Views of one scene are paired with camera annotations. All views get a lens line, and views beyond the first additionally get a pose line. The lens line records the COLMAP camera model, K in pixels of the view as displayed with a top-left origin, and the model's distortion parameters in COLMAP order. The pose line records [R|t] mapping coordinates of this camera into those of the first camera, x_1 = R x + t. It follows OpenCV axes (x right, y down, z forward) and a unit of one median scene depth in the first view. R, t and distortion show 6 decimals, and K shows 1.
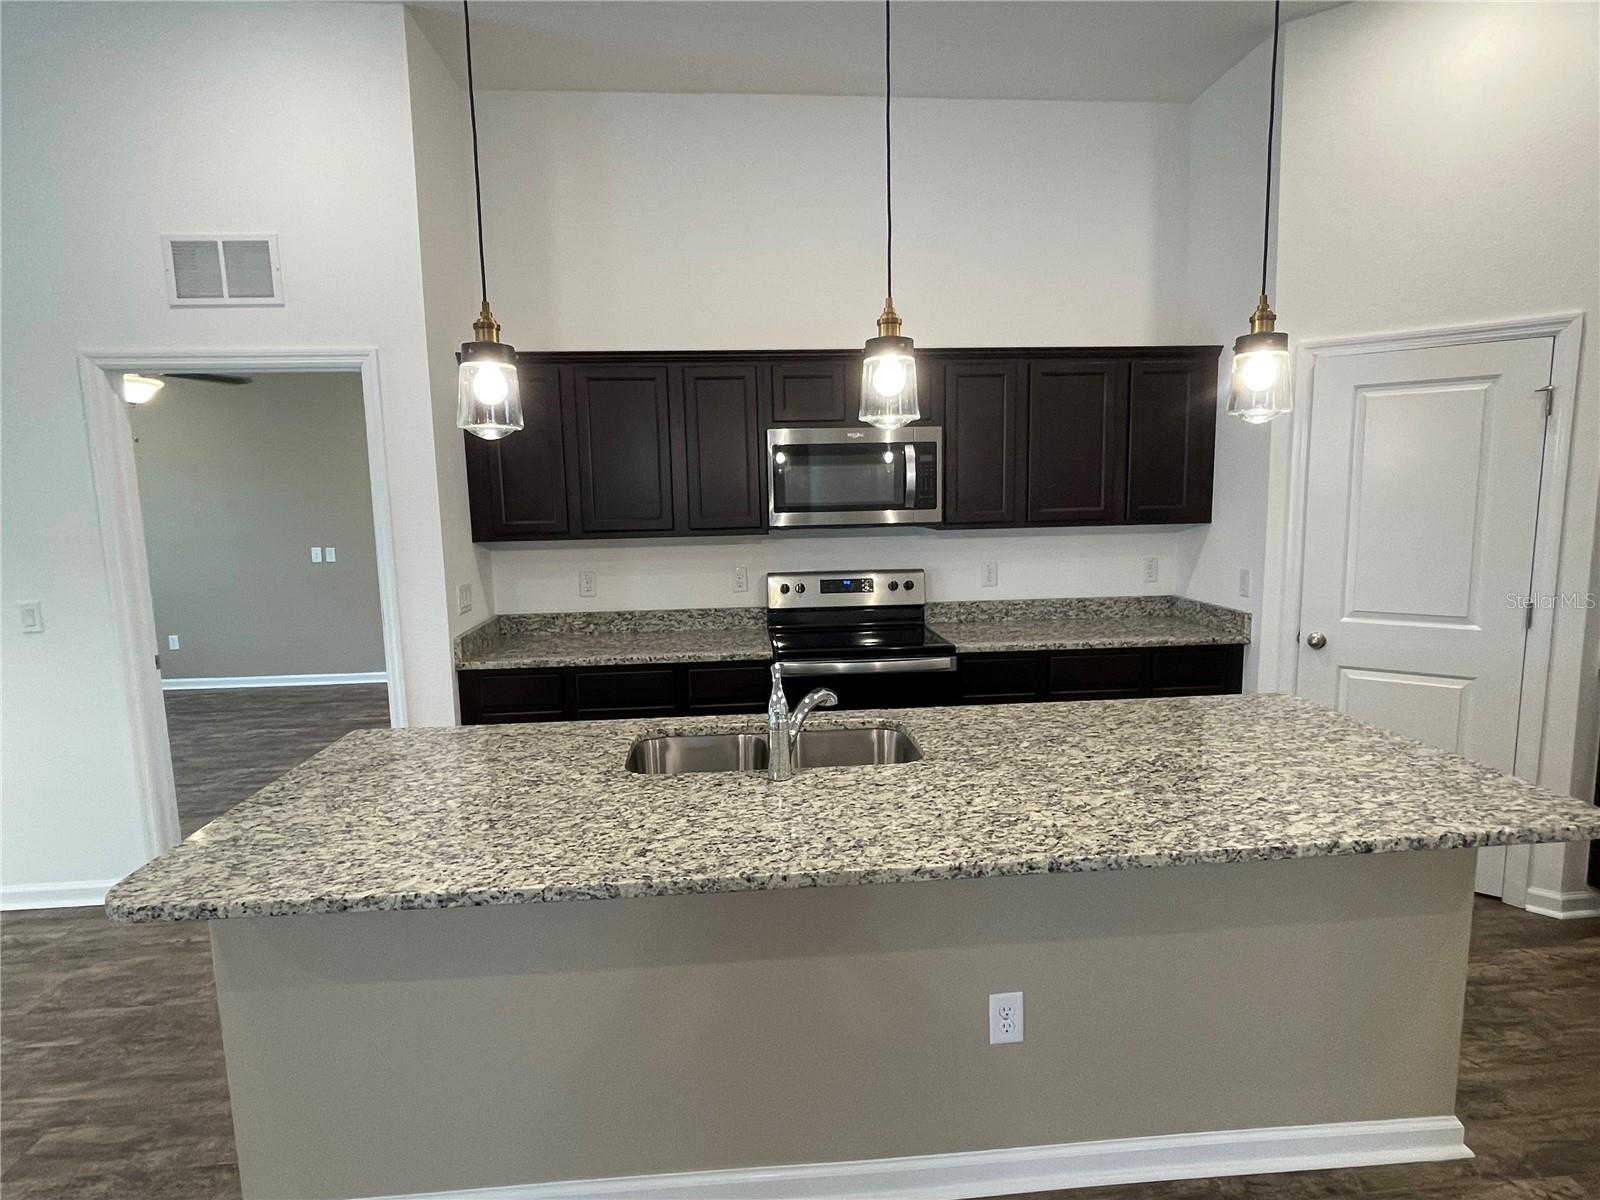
lens RADIAL K [[862.5, 0, 803.5], [0, 862.5, 602.2], [0, 0, 1]] dist [-0.003258, 0.000739]
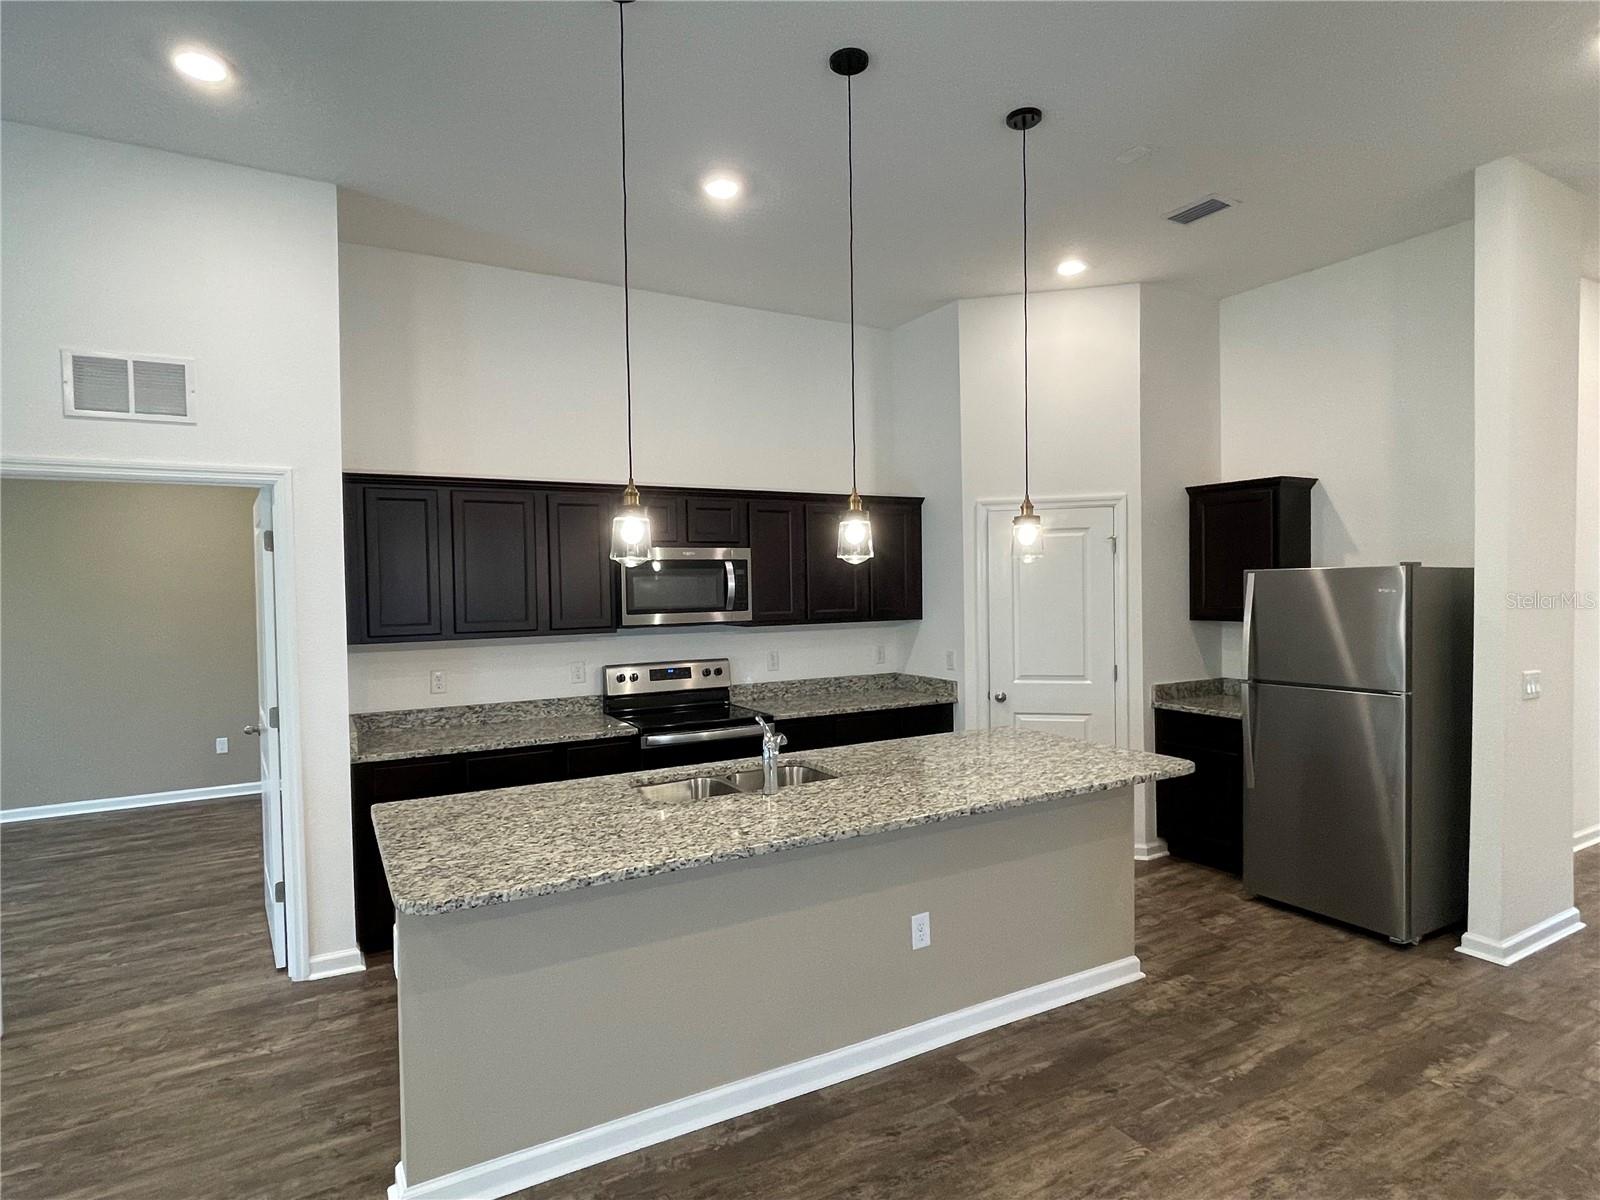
lens RADIAL K [[870.9, 0, 802.6], [0, 870.9, 597.2], [0, 0, 1]] dist [0.001990, -0.001814]
pose [[0.907504, -0.001142, 0.420043, -0.501643], [0.052388, 0.992496, -0.110487, 0.032423], [-0.416765, 0.122273, 0.900753, -0.335269]]
